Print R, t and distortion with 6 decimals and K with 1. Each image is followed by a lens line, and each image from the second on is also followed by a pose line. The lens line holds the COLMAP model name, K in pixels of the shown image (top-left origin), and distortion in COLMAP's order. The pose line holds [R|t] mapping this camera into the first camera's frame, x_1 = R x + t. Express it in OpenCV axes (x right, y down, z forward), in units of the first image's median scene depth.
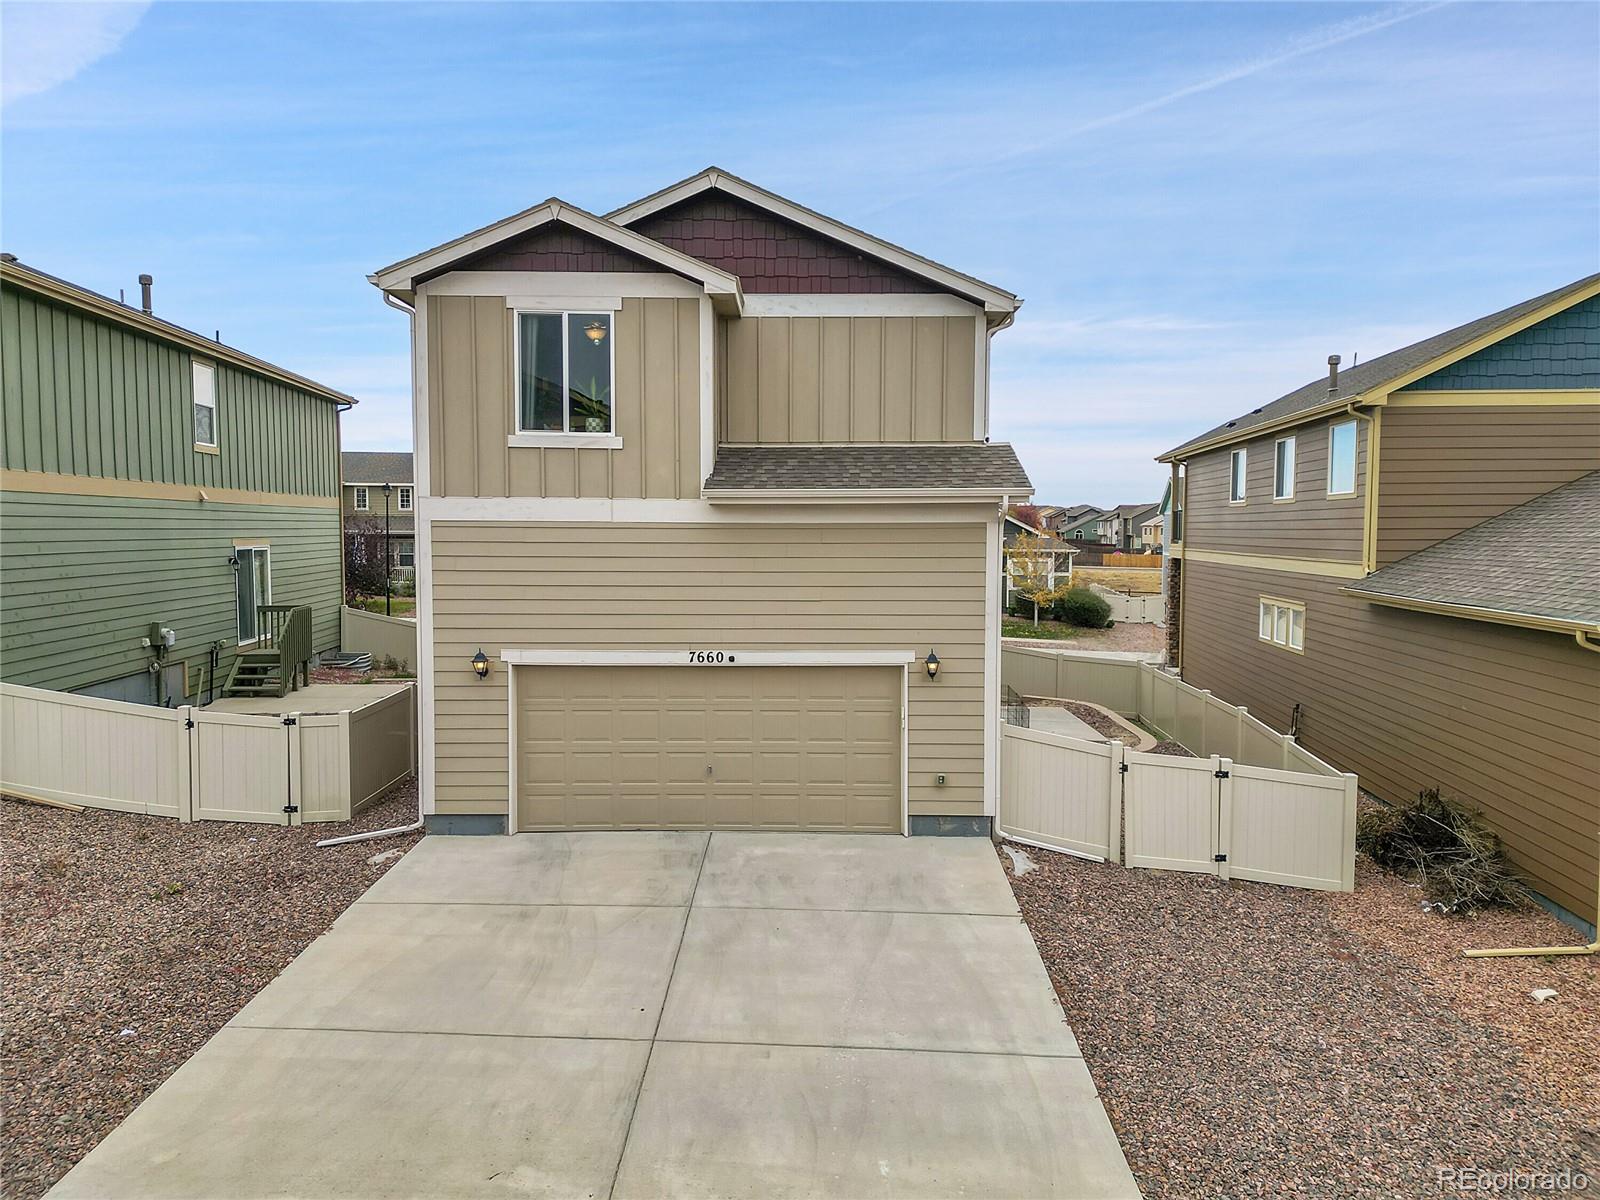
lens RADIAL K [[1111.7, 0, 799.3], [0, 1111.7, 590.6], [0, 0, 1]] dist [0.094584, -0.103990]
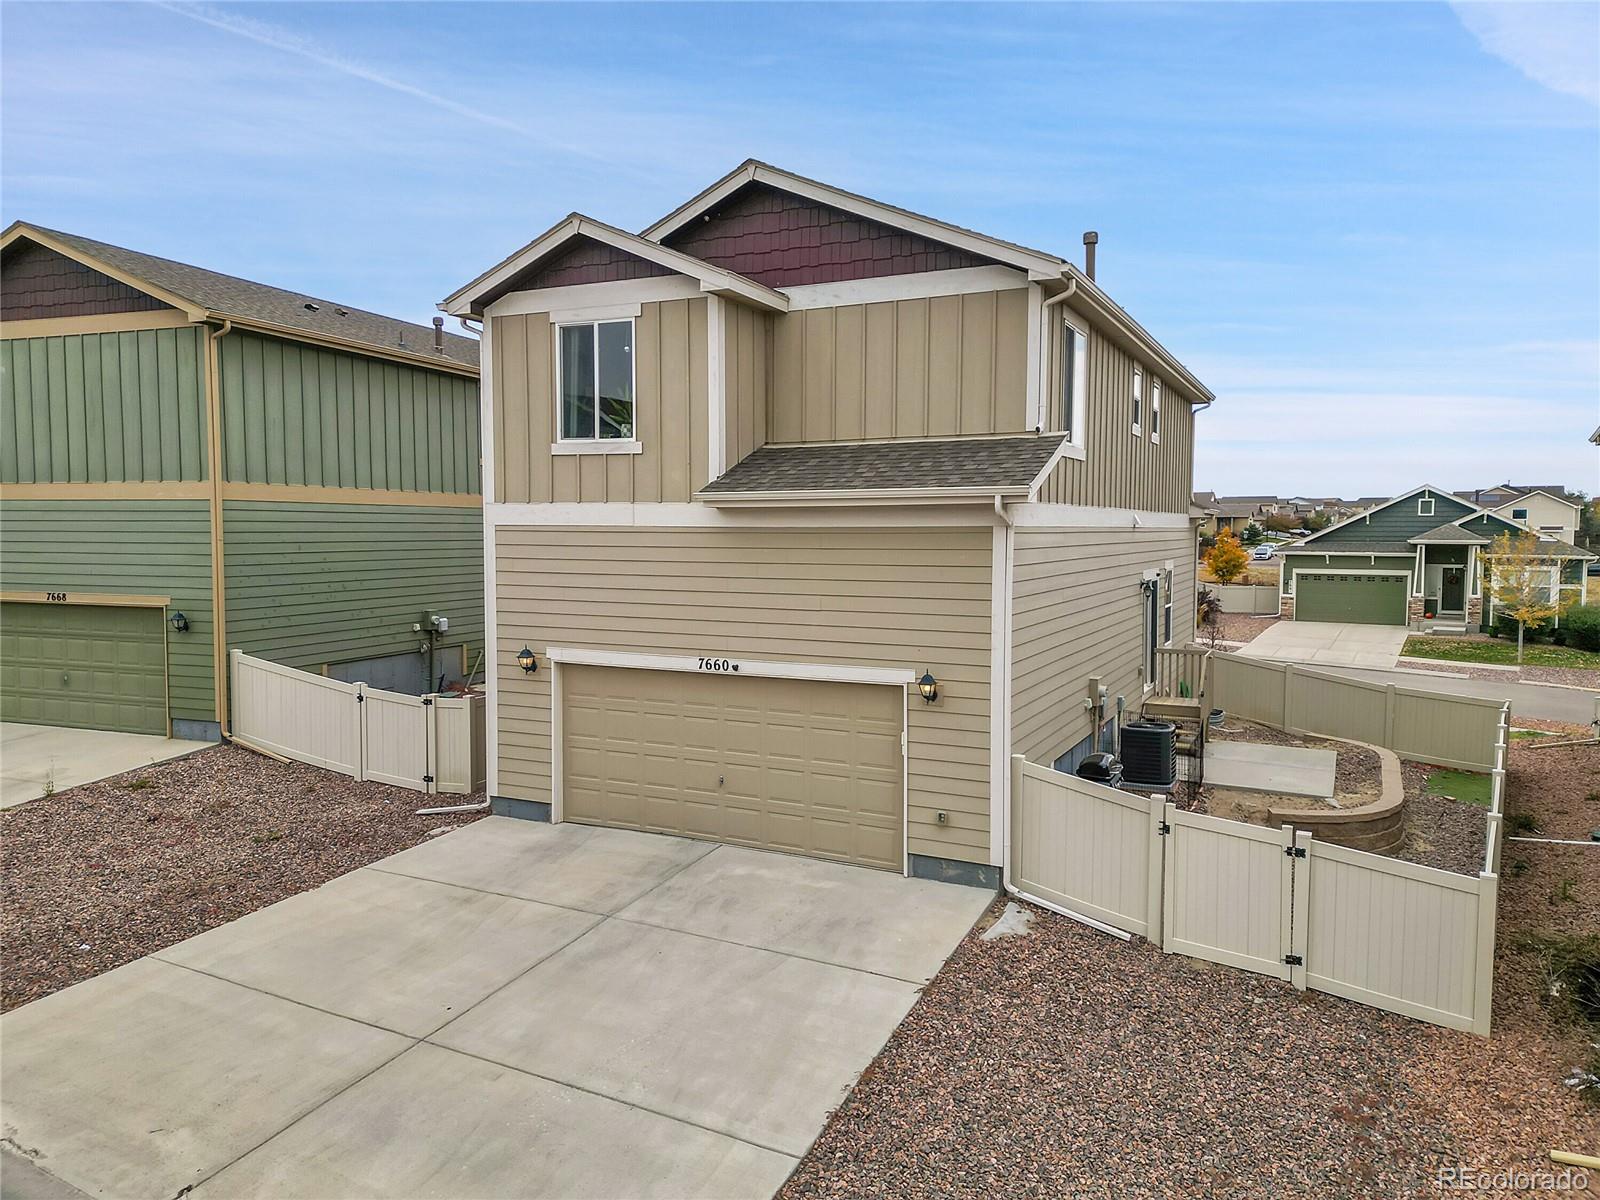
lens RADIAL K [[1111.7, 0, 799.3], [0, 1111.7, 590.6], [0, 0, 1]] dist [0.094584, -0.103990]
pose [[0.900231, 0.024334, -0.434732, 0.409208], [-0.024552, 0.999685, 0.005116, -0.011896], [0.434720, 0.006068, 0.900545, 0.155380]]
